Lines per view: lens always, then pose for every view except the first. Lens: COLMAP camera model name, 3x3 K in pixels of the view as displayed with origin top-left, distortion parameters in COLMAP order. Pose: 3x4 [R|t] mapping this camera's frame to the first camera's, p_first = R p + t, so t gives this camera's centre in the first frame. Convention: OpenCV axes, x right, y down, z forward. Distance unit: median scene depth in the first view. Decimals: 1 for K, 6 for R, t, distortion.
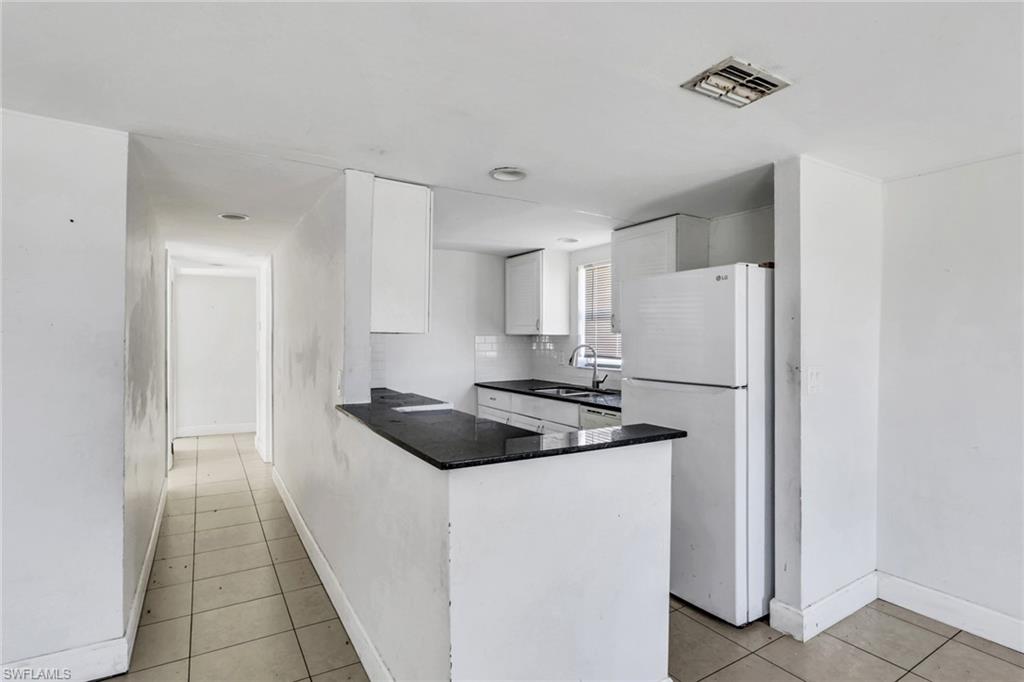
lens RADIAL K [[504.0, 0, 511.9], [0, 504.0, 340.9], [0, 0, 1]] dist [-0.001137, -0.000250]
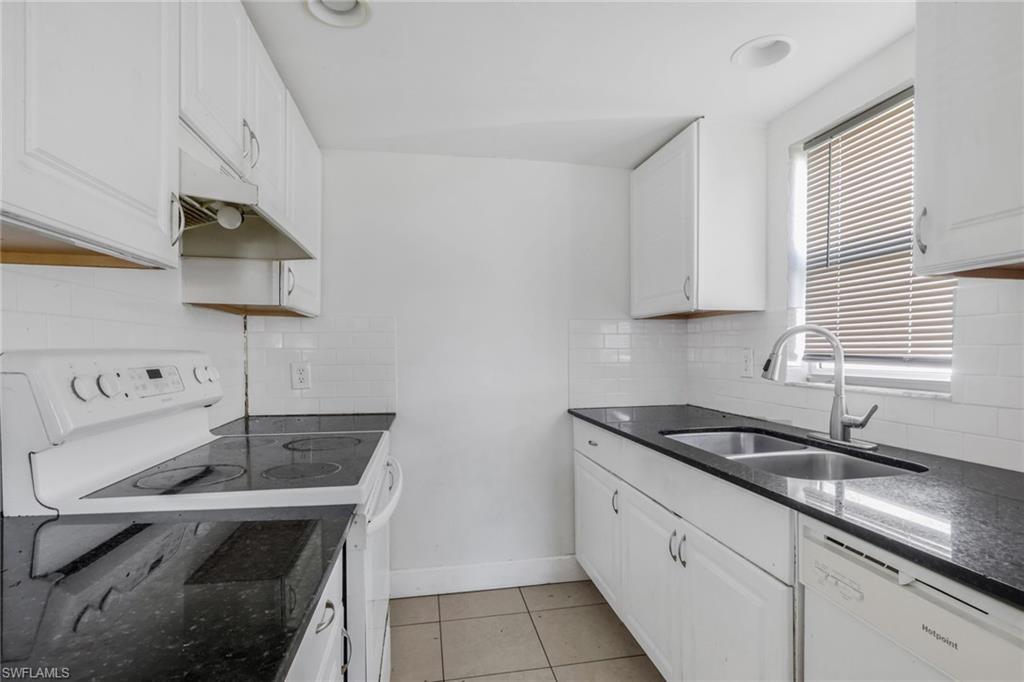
lens RADIAL K [[480.7, 0, 535.8], [0, 480.7, 351.0], [0, 0, 1]] dist [0.016080, 0.000807]
pose [[0.938580, 0.000690, -0.345061, 0.088373], [-0.002675, 0.999983, -0.005275, 0.033561], [0.345051, 0.005874, 0.938566, 0.663212]]
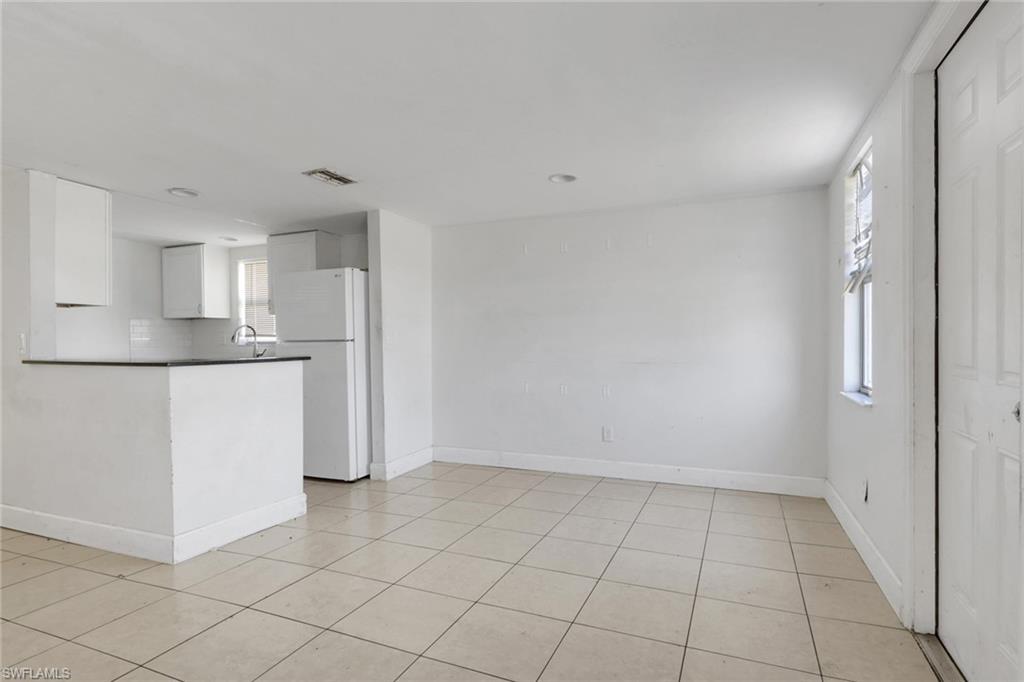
lens RADIAL K [[504.0, 0, 509.8], [0, 504.0, 340.2], [0, 0, 1]] dist [-0.001137, -0.000250]
pose [[0.805575, -0.015950, 0.592279, -0.073649], [0.017047, 0.999848, 0.003739, 0.058146], [-0.592249, 0.007084, 0.805724, -0.427744]]
